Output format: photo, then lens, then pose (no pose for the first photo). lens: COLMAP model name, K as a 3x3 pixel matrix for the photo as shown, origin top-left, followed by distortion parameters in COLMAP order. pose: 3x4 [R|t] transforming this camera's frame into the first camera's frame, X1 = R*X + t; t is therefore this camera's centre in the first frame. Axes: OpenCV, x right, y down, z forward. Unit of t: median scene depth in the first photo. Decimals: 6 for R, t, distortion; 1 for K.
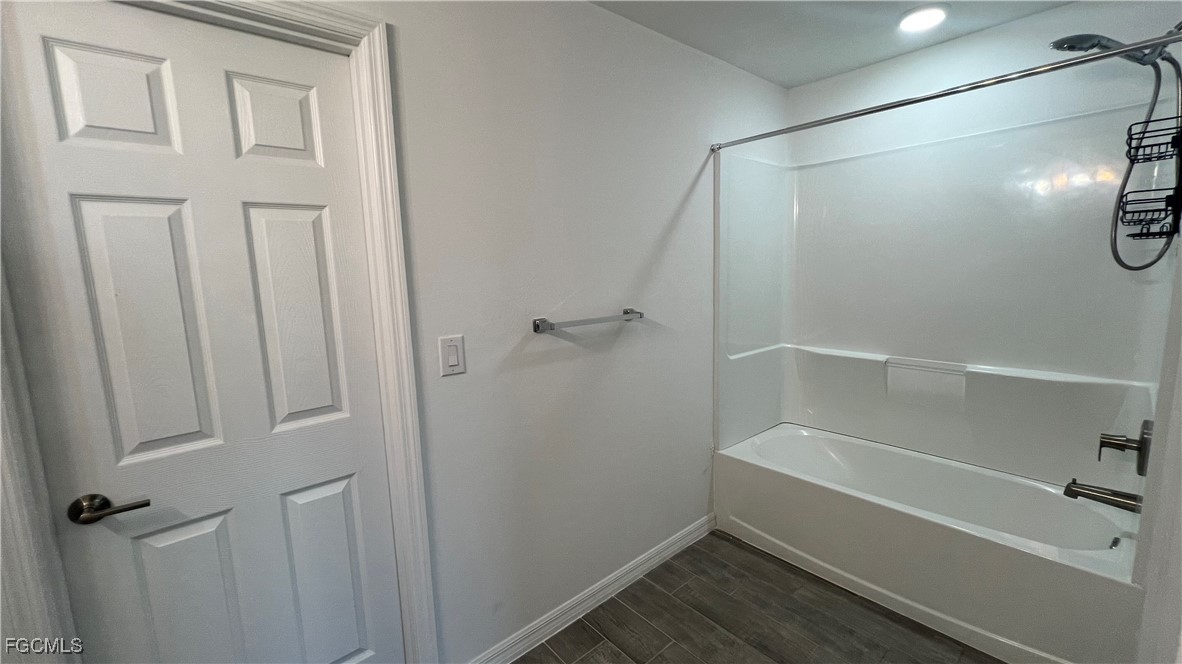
lens RADIAL K [[471.9, 0, 583.8], [0, 471.9, 335.9], [0, 0, 1]] dist [-0.005709, 0.001563]
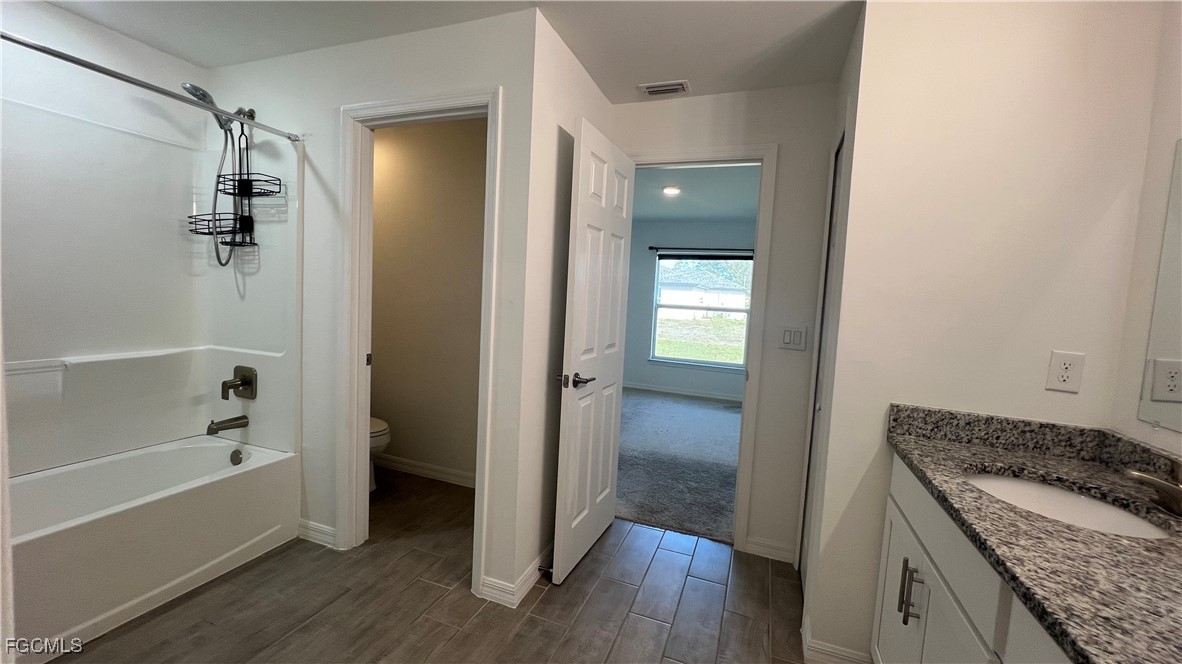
lens RADIAL K [[471.9, 0, 592.2], [0, 471.9, 329.3], [0, 0, 1]] dist [-0.005709, 0.001563]
pose [[-0.478792, -0.067051, 0.875364, -1.039019], [0.081540, 0.989373, 0.120383, -0.046740], [-0.874133, 0.129016, -0.468237, 1.050772]]
